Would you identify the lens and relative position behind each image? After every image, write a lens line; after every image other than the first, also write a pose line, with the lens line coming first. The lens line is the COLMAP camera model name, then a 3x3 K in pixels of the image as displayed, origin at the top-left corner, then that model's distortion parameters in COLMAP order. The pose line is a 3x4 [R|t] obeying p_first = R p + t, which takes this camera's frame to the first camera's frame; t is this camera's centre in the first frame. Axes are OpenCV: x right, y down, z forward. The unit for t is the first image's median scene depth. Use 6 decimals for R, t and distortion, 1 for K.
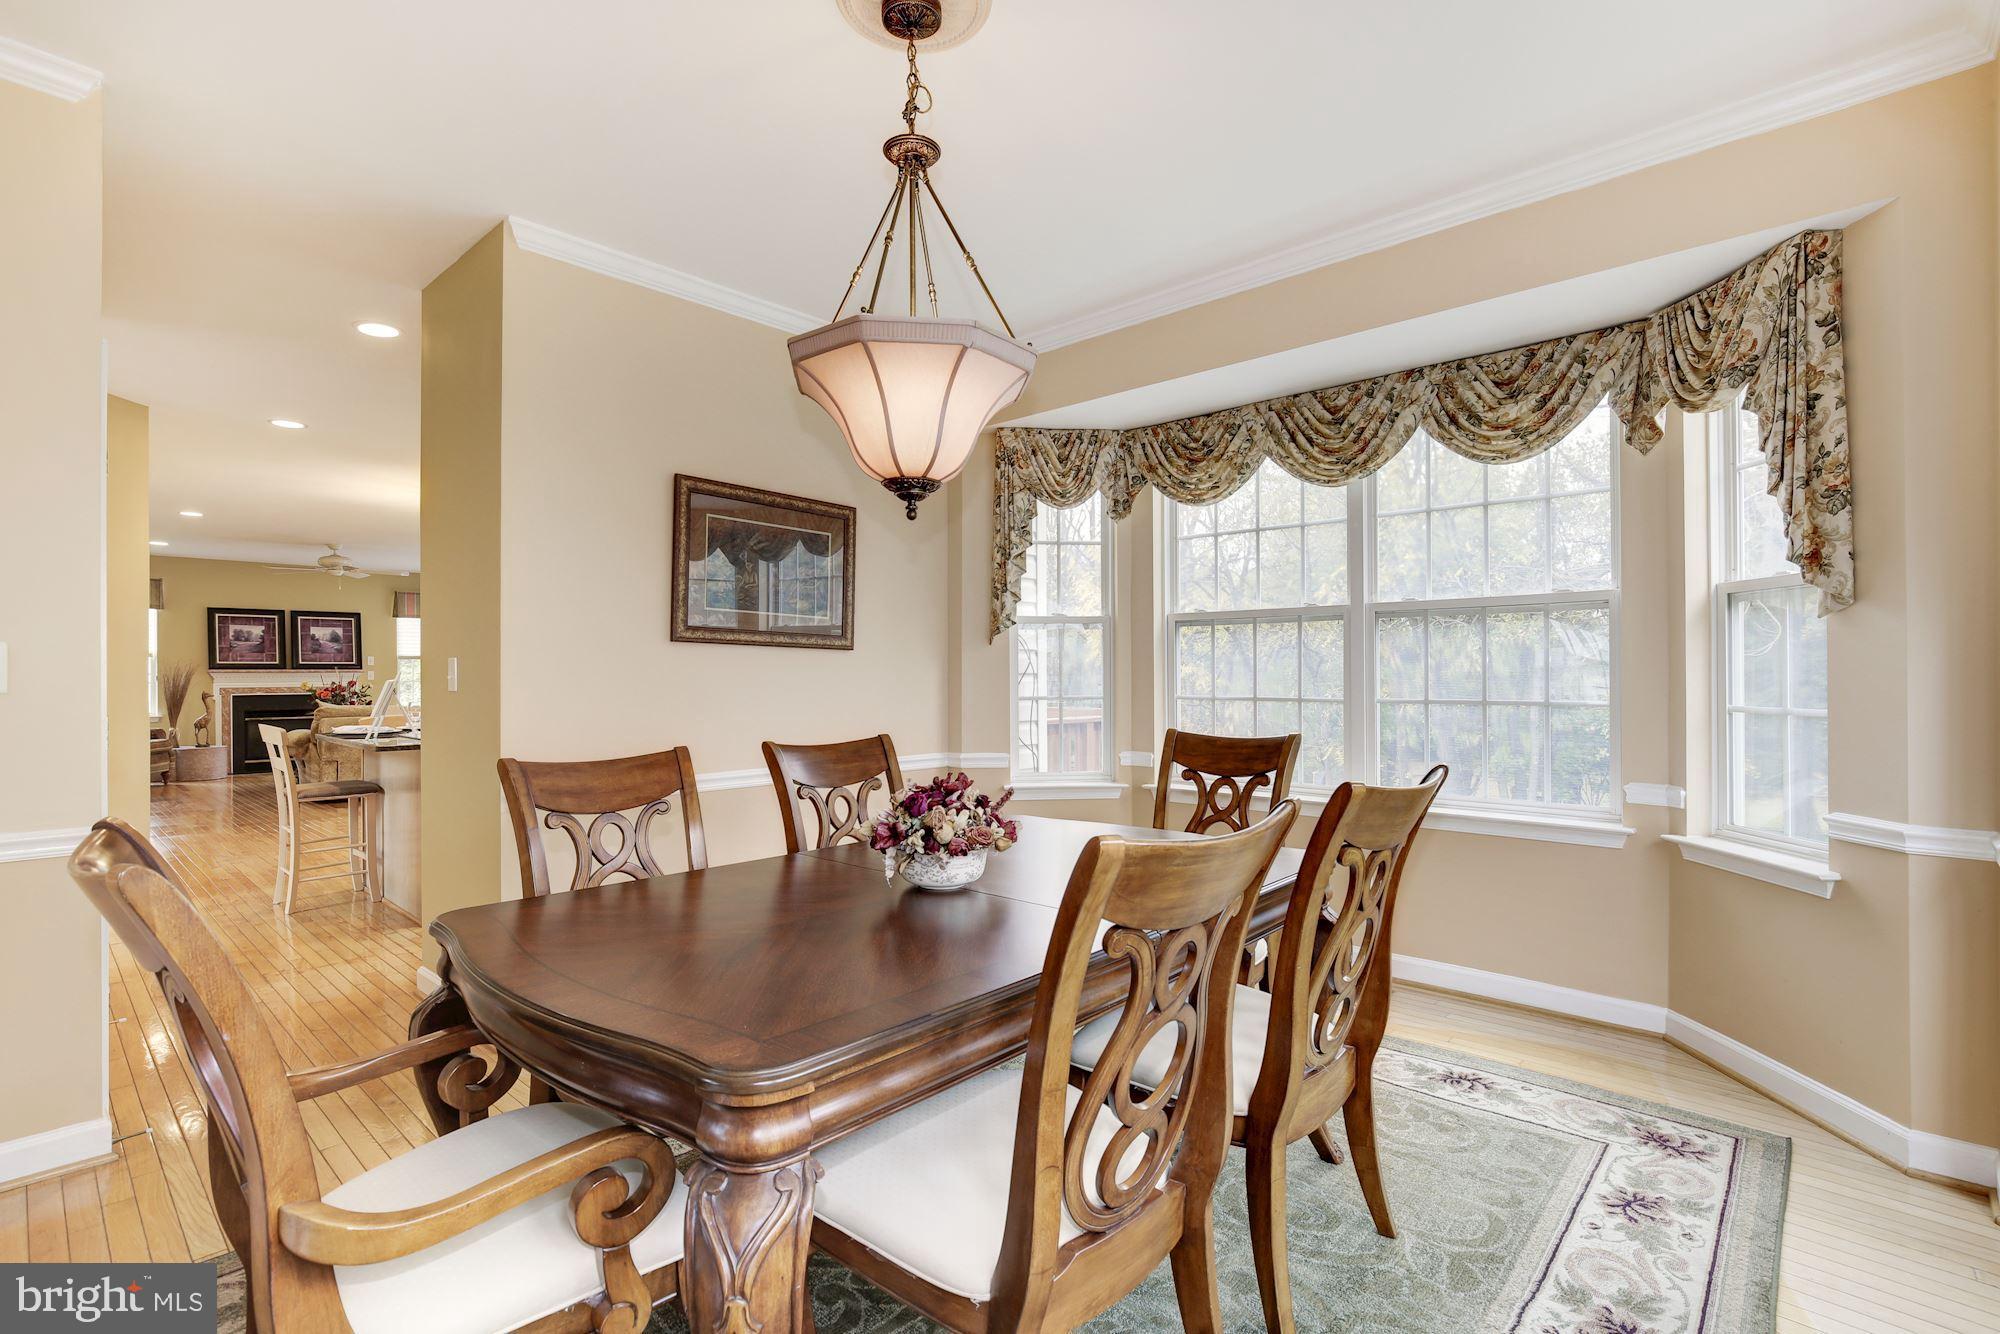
lens RADIAL K [[923.3, 0, 1005.4], [0, 923.3, 669.5], [0, 0, 1]] dist [-0.016538, 0.004570]
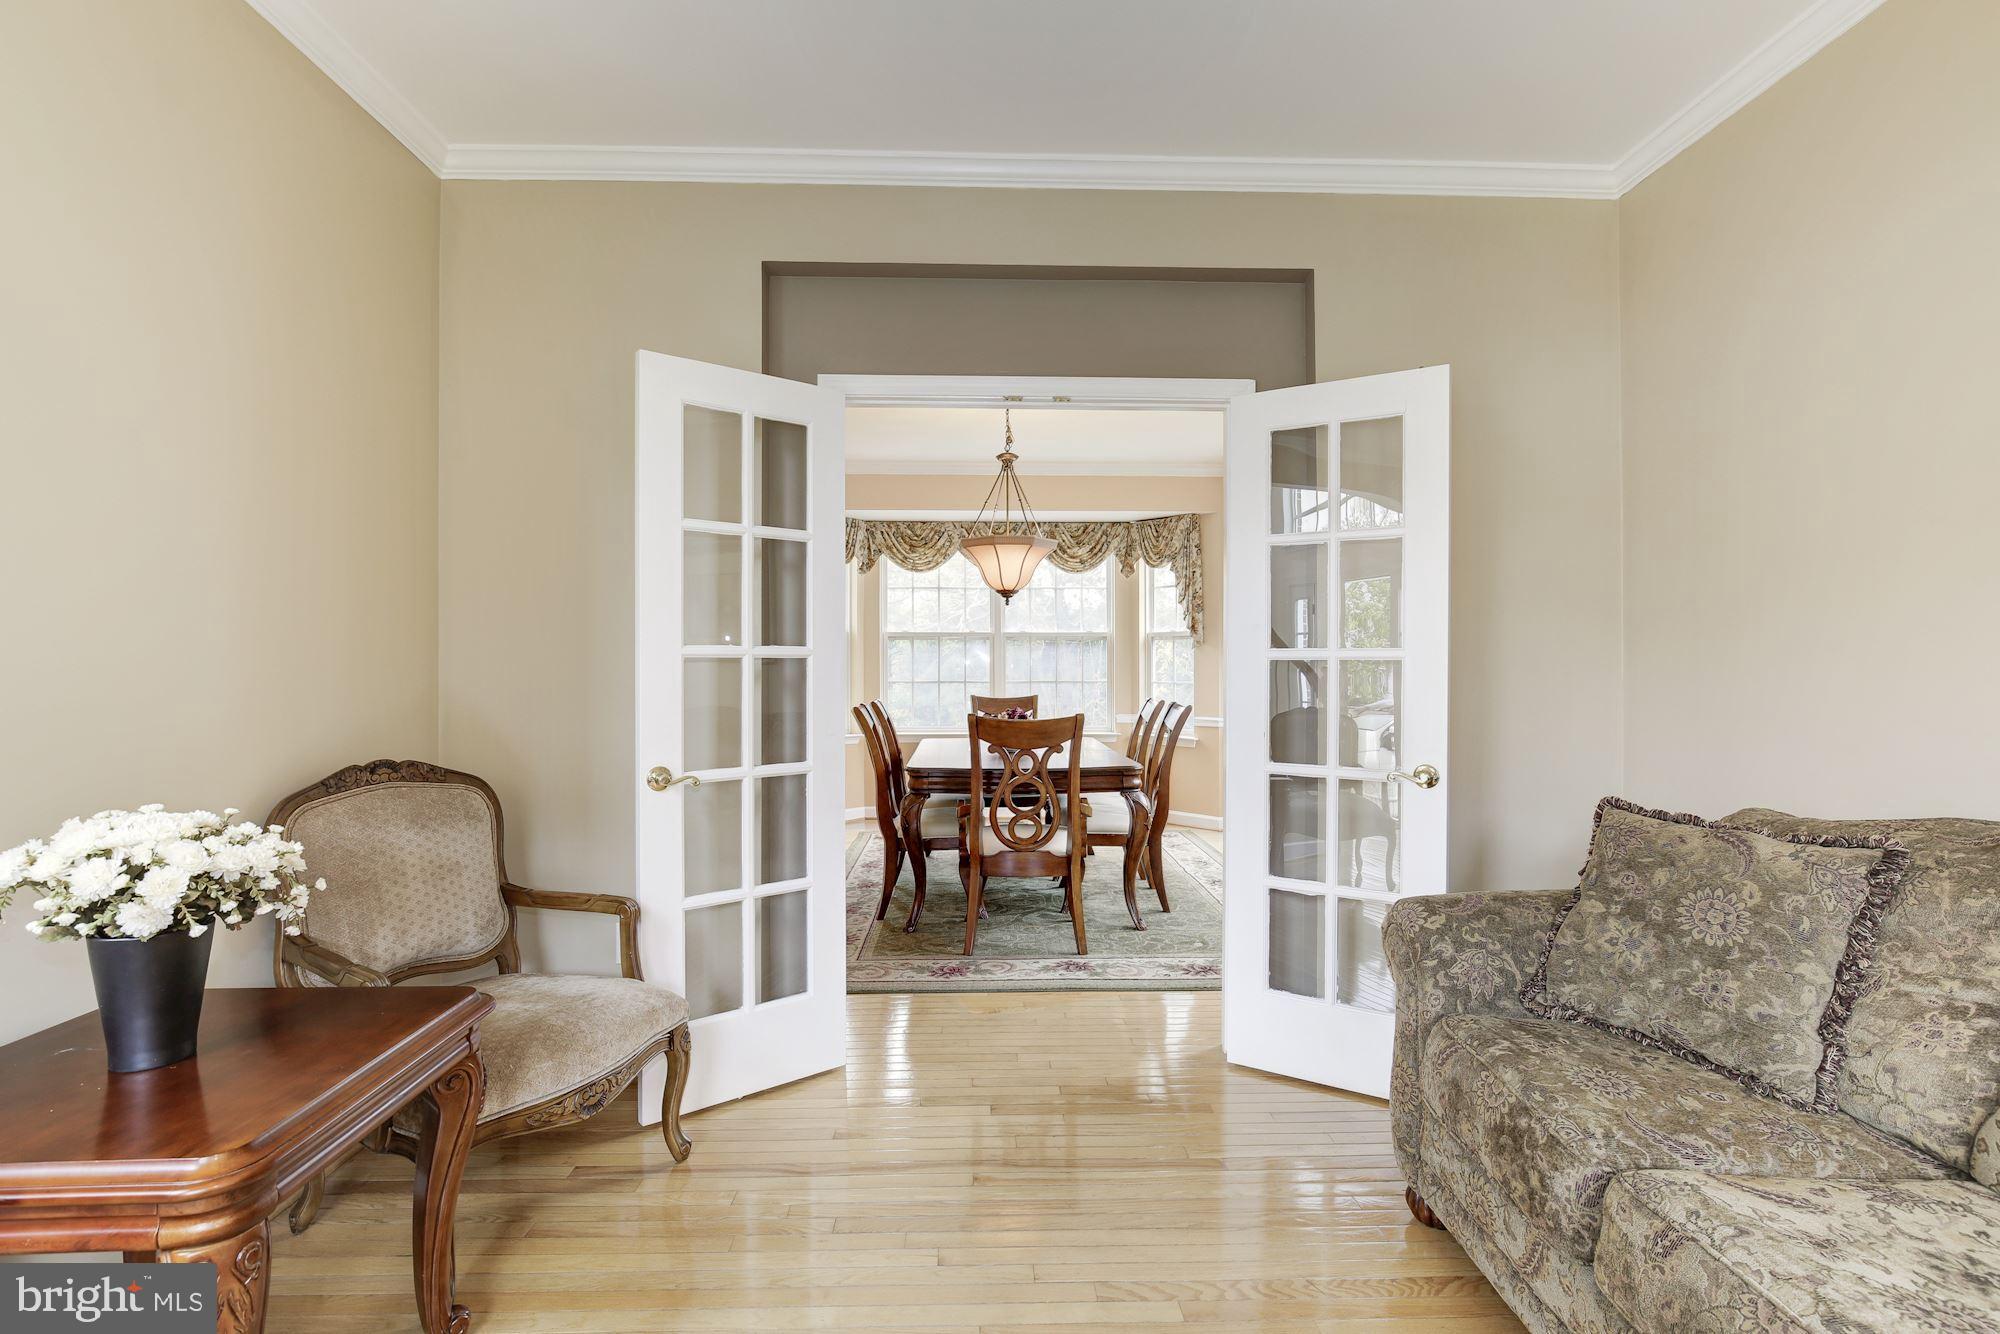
lens RADIAL K [[923.3, 0, 1007.9], [0, 923.3, 669.0], [0, 0, 1]] dist [-0.016538, 0.004570]
pose [[0.711100, 0.001975, 0.703088, -1.227534], [-0.004434, 0.999989, 0.001676, 0.003534], [-0.703077, -0.004309, 0.711101, -0.509469]]
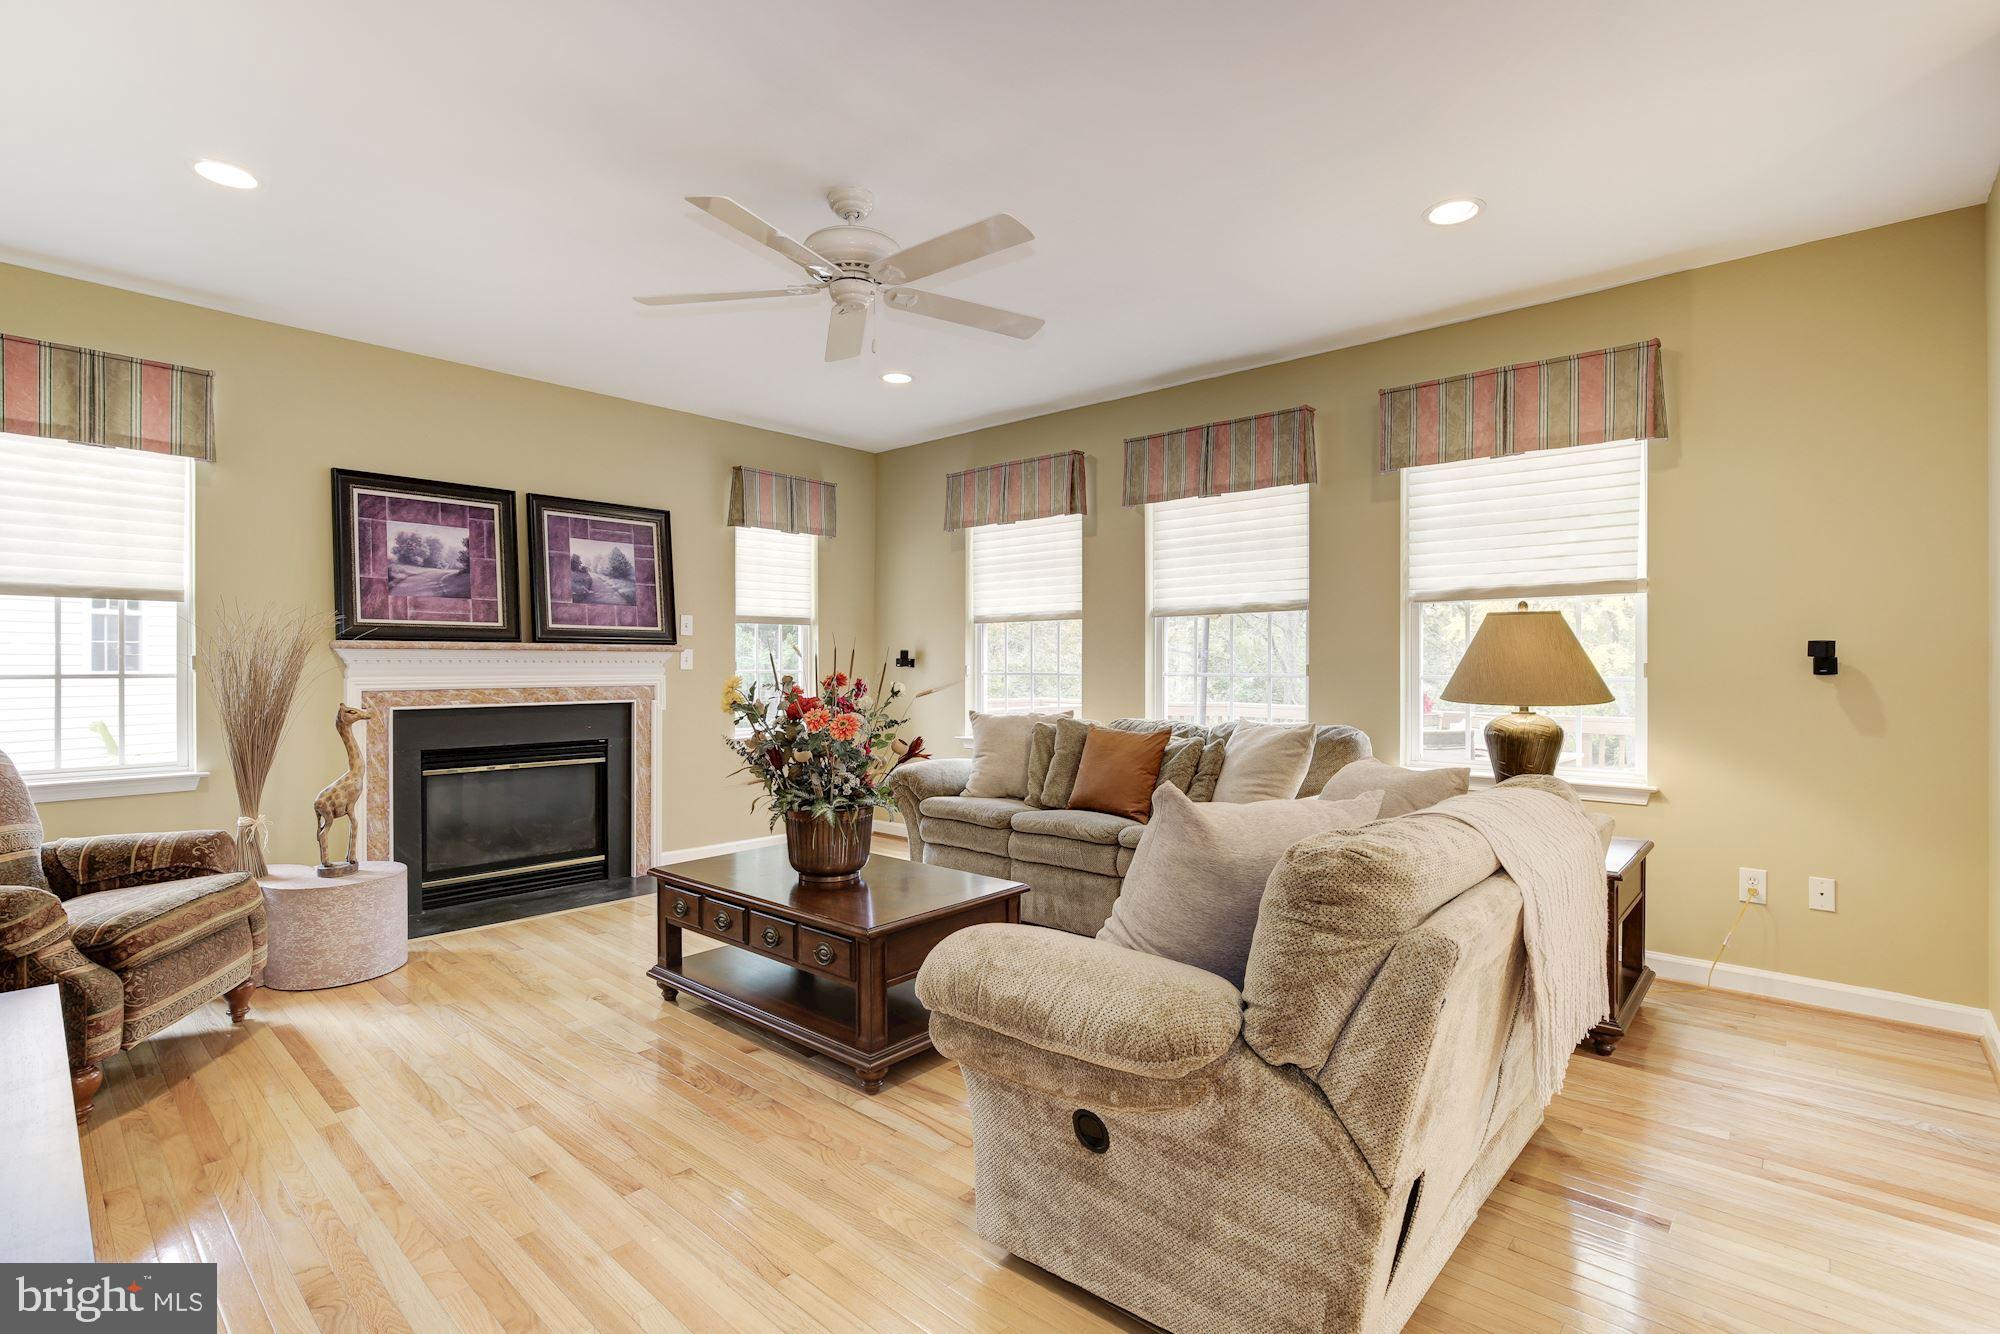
lens RADIAL K [[923.3, 0, 1009.4], [0, 923.3, 661.6], [0, 0, 1]] dist [-0.016538, 0.004570]
pose [[0.999846, 0.006400, 0.016323, -0.042458], [-0.006400, 0.999980, -0.000081, 0.000488], [-0.016323, -0.000023, 0.999867, 0.044050]]
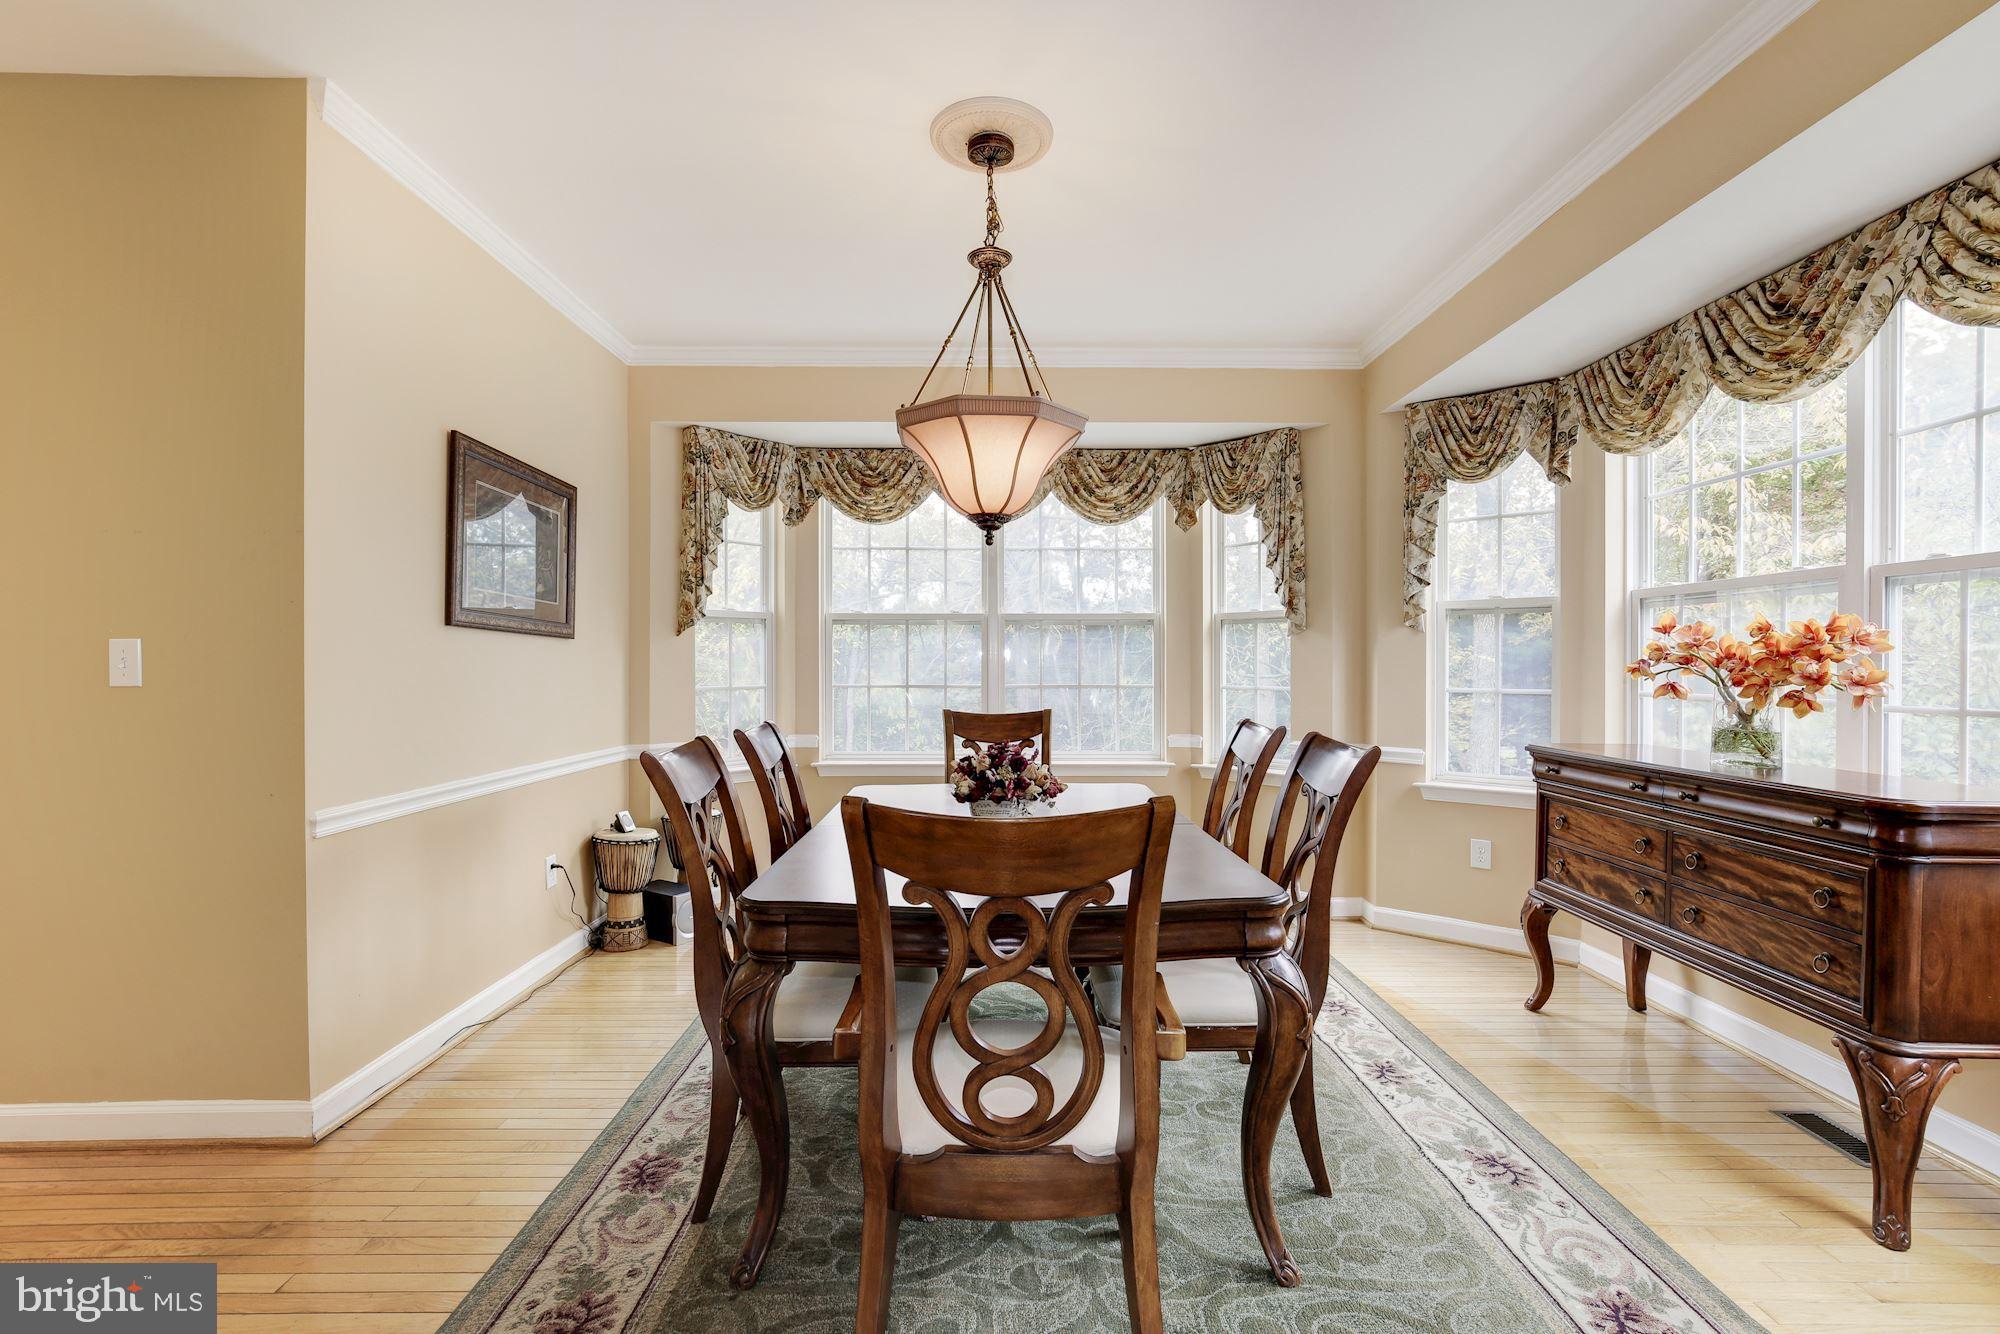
lens RADIAL K [[923.3, 0, 996.2], [0, 923.3, 666.6], [0, 0, 1]] dist [-0.016538, 0.004570]
pose [[0.732136, 0.003136, 0.681151, -0.652889], [-0.006461, 0.999976, 0.002341, 0.002866], [-0.681127, -0.006115, 0.732139, 0.027137]]
